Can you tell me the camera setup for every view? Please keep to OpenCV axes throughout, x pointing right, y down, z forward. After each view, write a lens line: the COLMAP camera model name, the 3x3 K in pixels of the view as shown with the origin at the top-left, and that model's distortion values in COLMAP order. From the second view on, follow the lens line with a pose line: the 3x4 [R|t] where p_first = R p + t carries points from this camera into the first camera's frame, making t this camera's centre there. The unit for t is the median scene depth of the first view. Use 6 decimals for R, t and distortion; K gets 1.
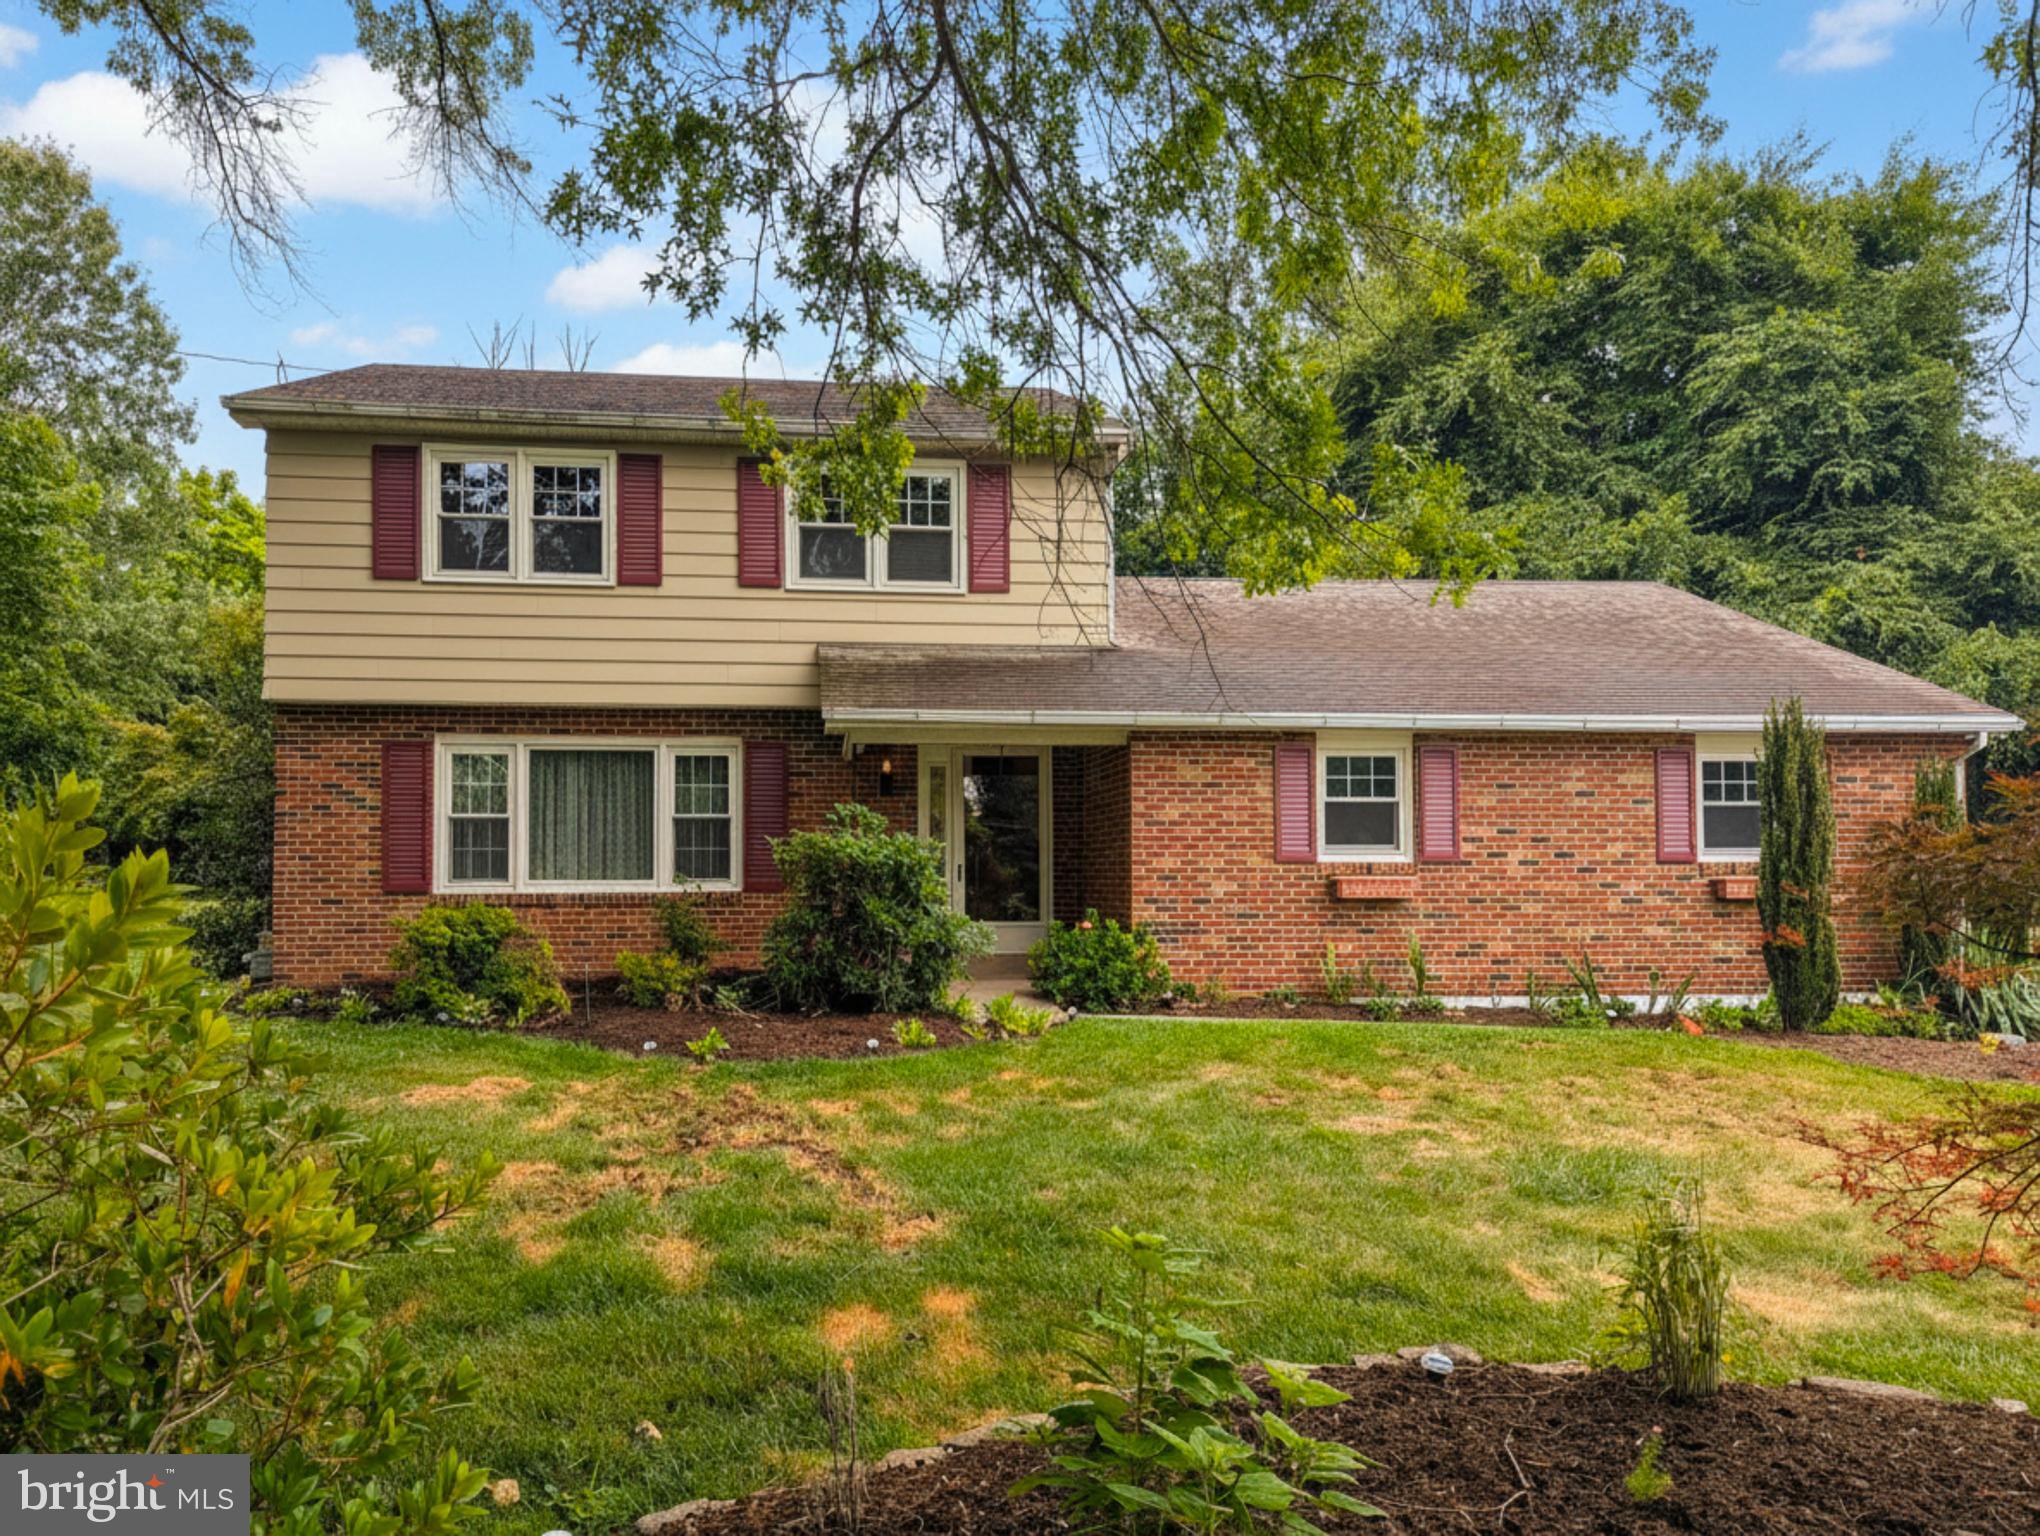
lens RADIAL K [[1461.8, 0, 904.7], [0, 1461.8, 825.4], [0, 0, 1]] dist [0.051117, -0.013505]
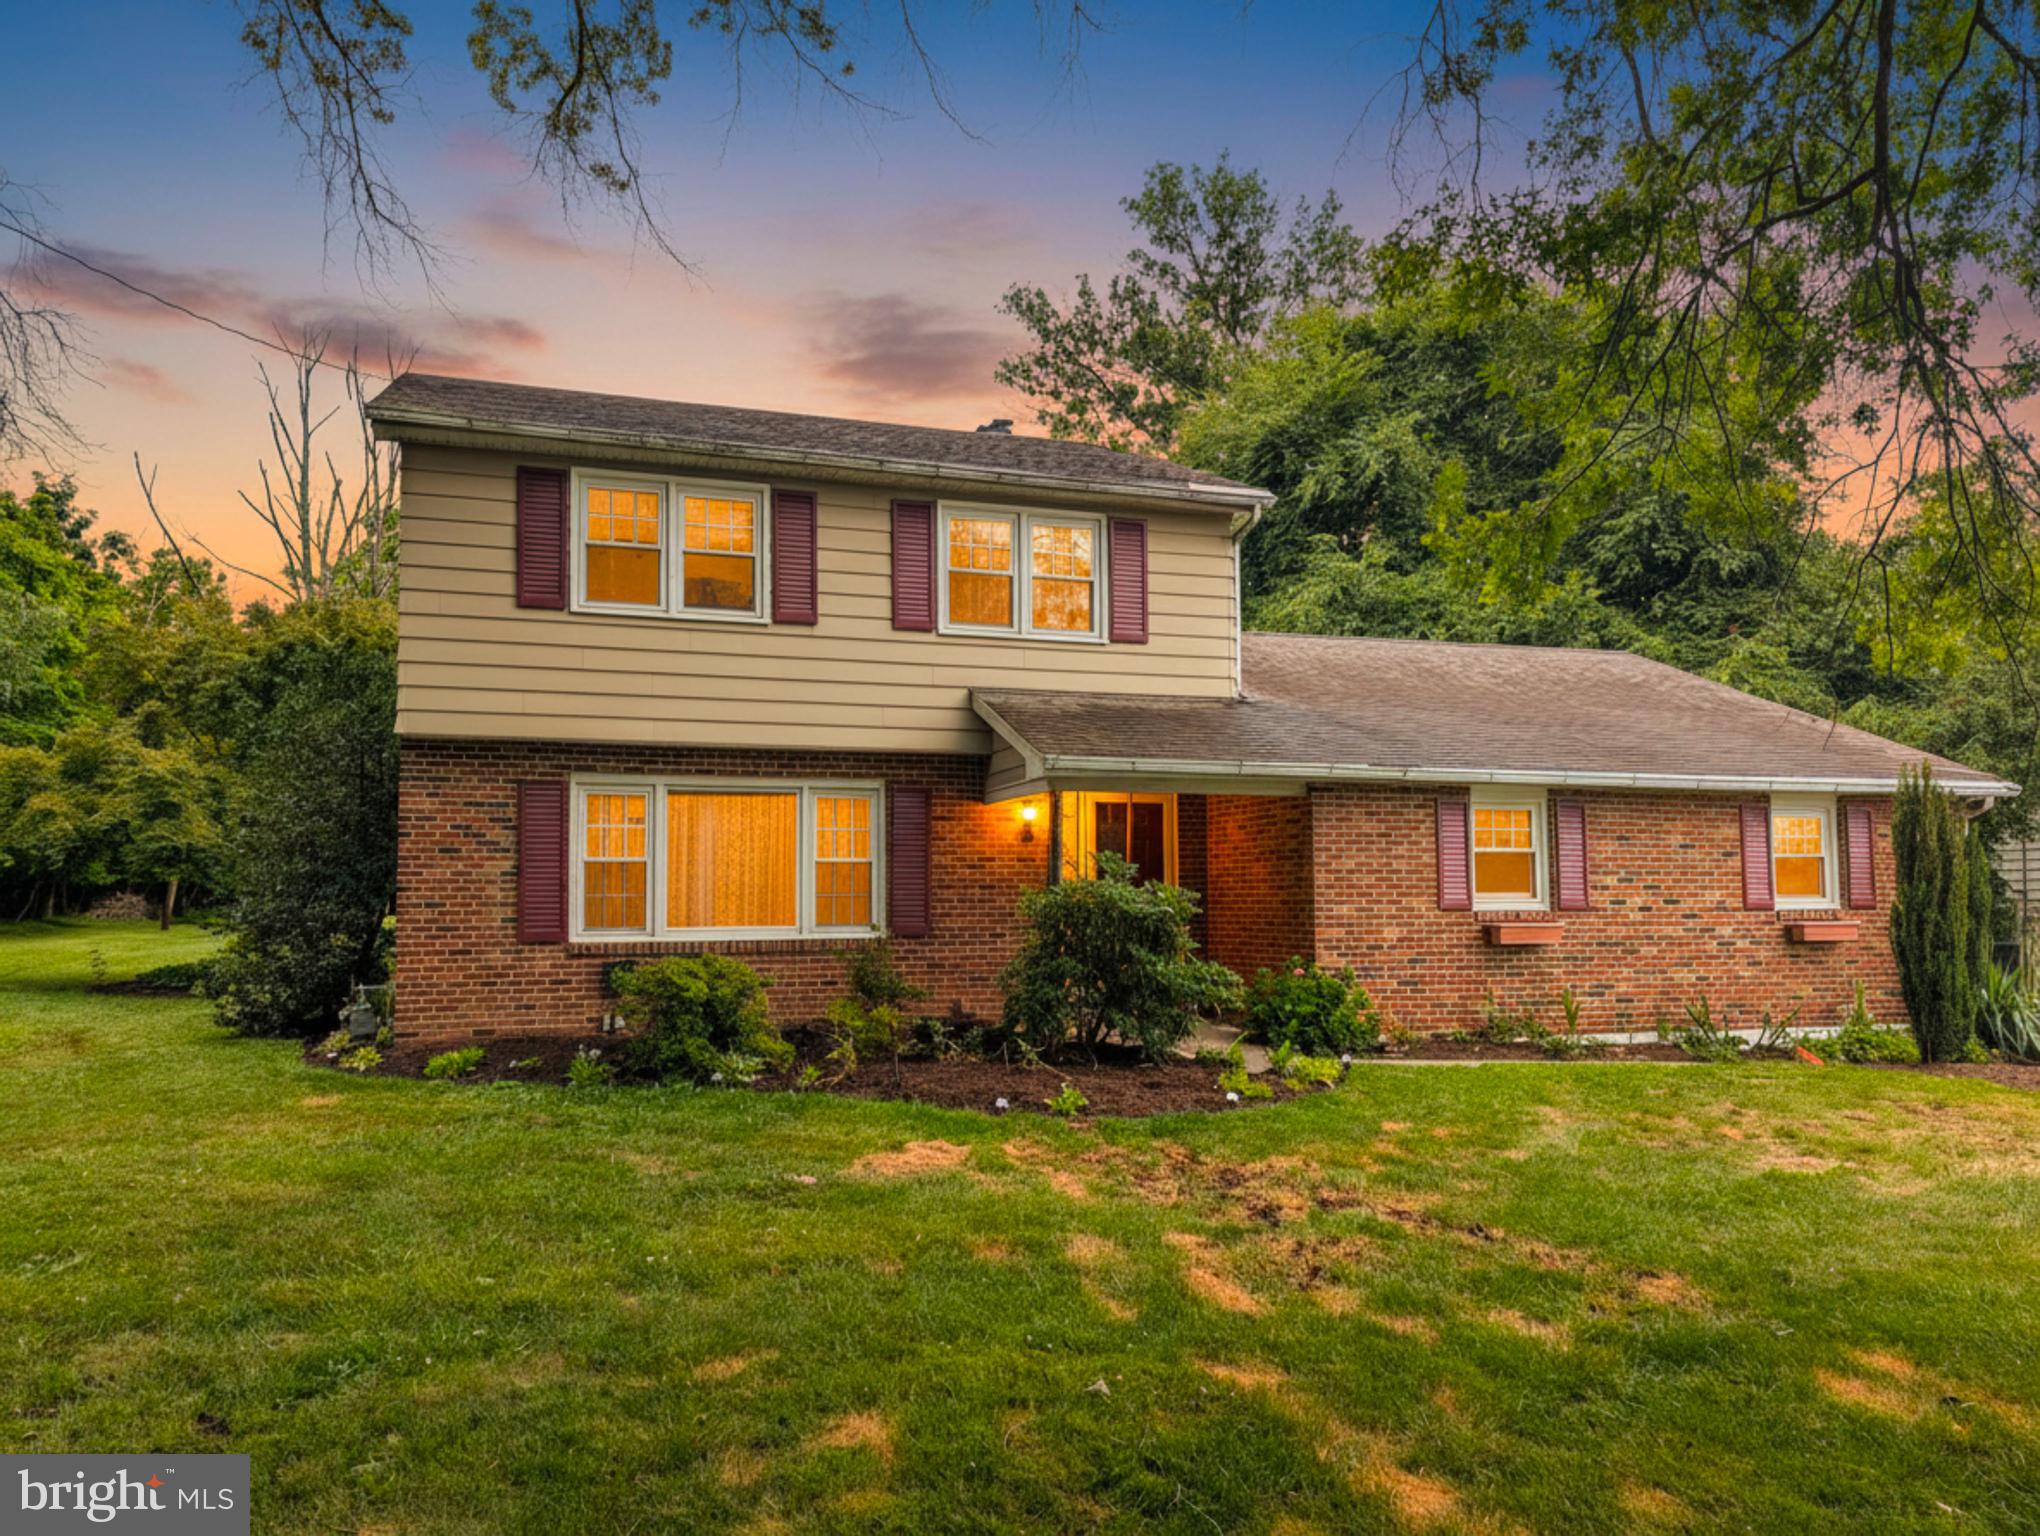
lens RADIAL K [[1461.8, 0, 947.8], [0, 1461.8, 821.7], [0, 0, 1]] dist [0.051117, -0.013505]
pose [[0.978440, 0.009603, 0.206309, -0.280250], [-0.004912, 0.999718, -0.023237, -0.010481], [-0.206474, 0.021723, 0.978211, 0.029799]]
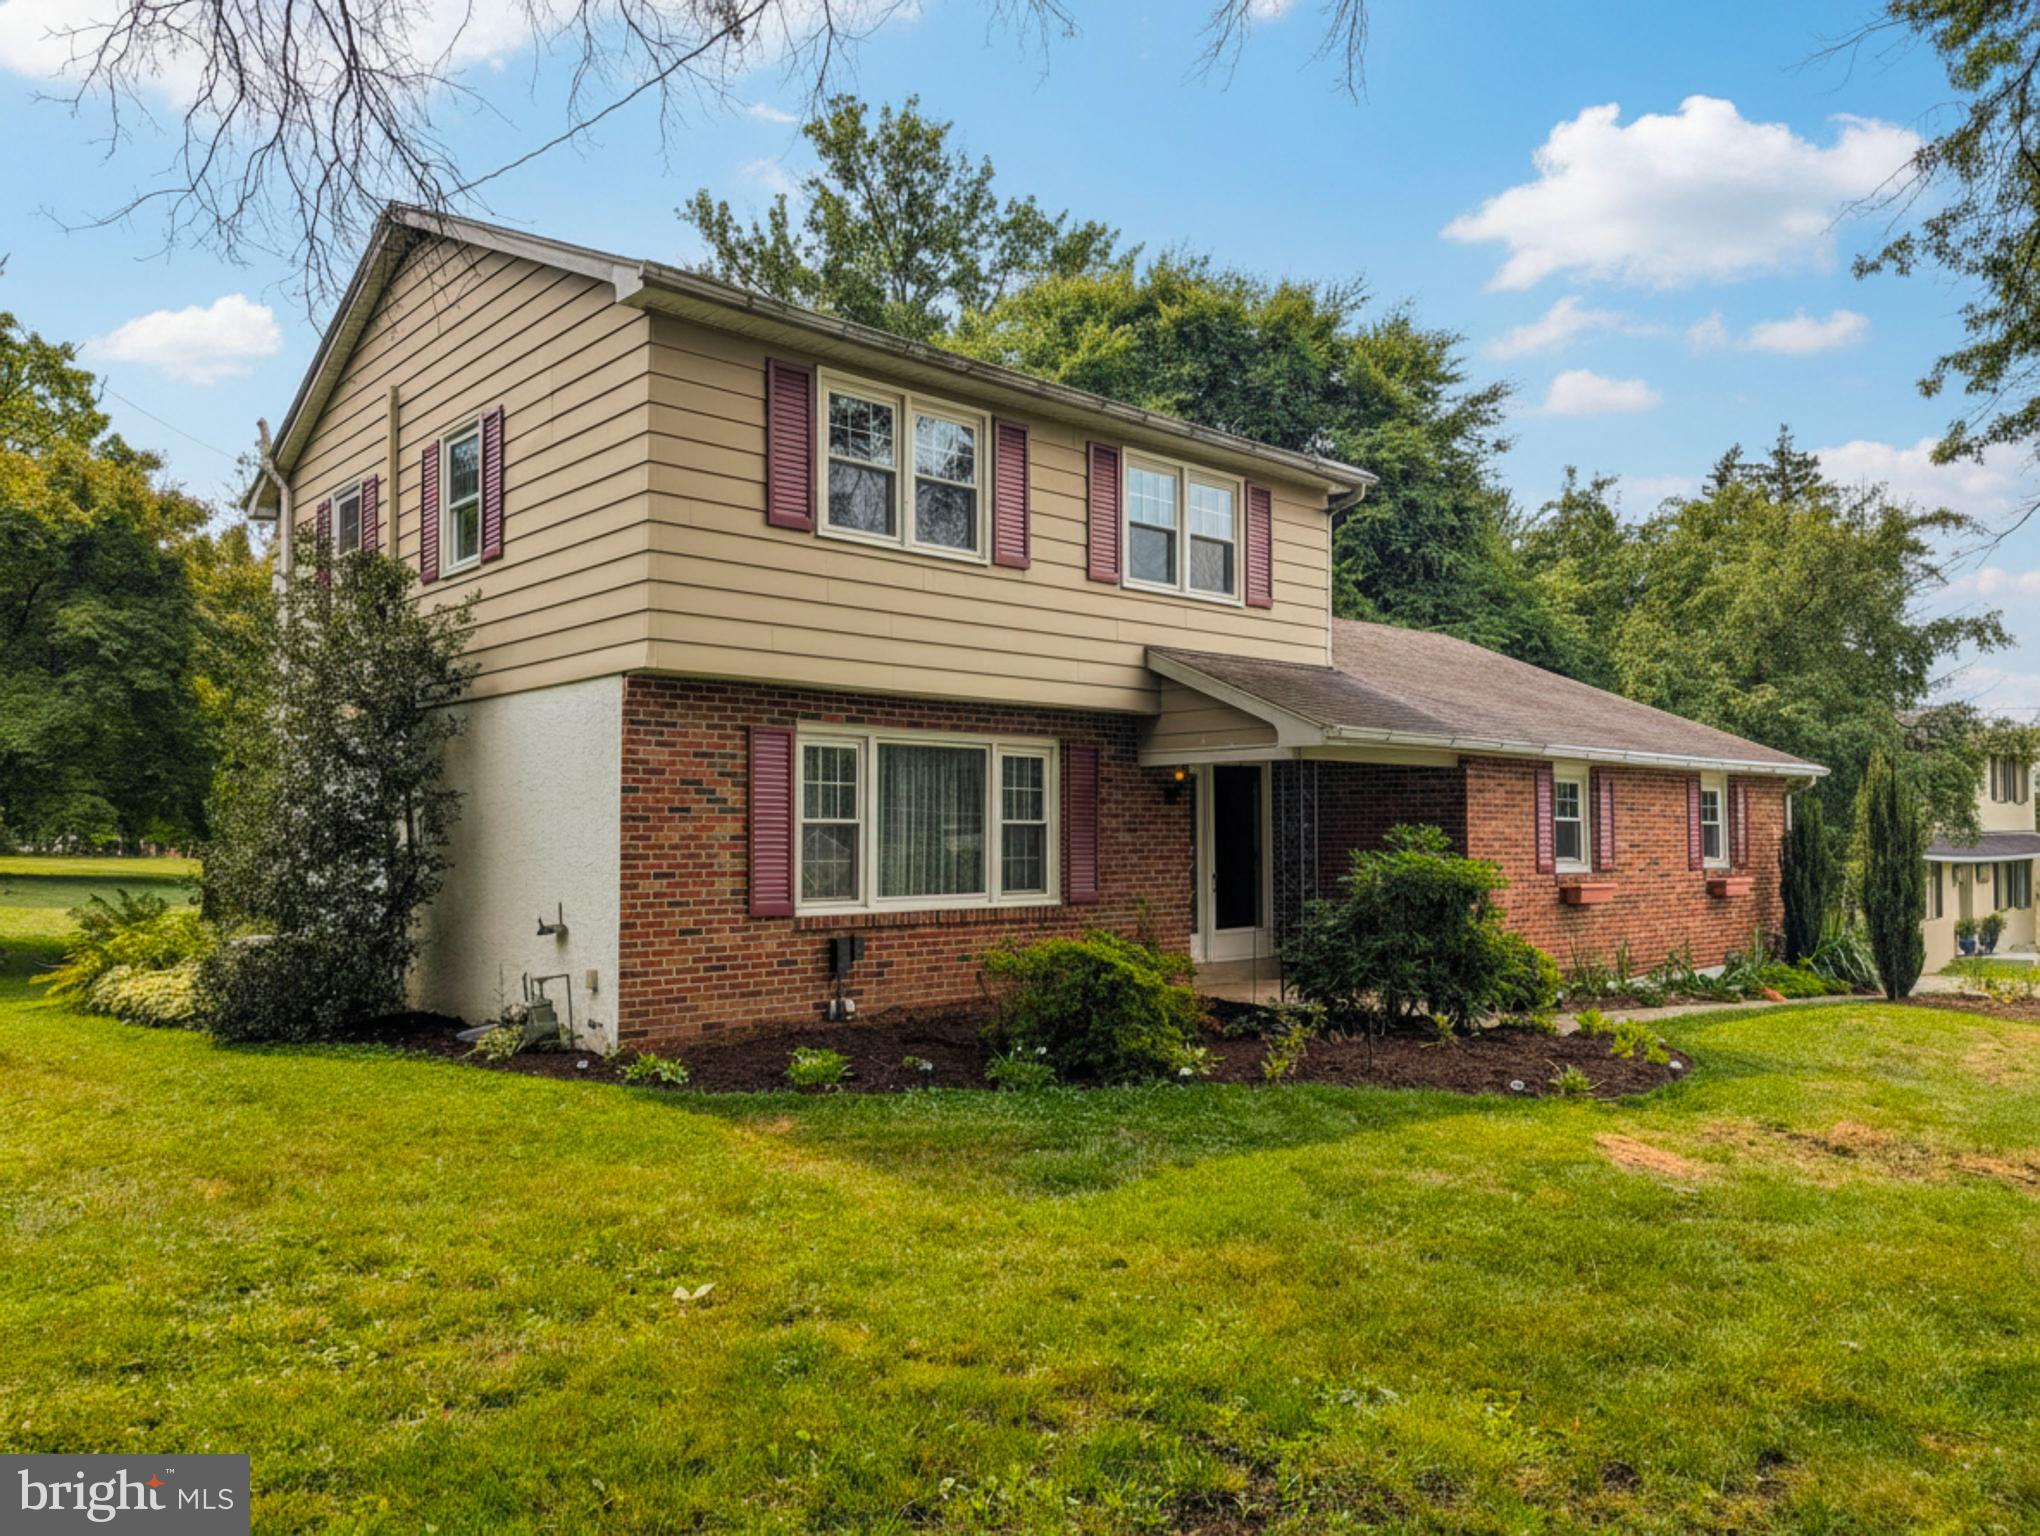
lens RADIAL K [[1461.8, 0, 939.1], [0, 1461.8, 777.1], [0, 0, 1]] dist [0.051117, -0.013505]
pose [[0.813967, 0.025362, 0.580357, -0.731953], [-0.023024, 0.999670, -0.011394, -0.023982], [-0.580455, -0.004088, 0.814282, 0.294620]]
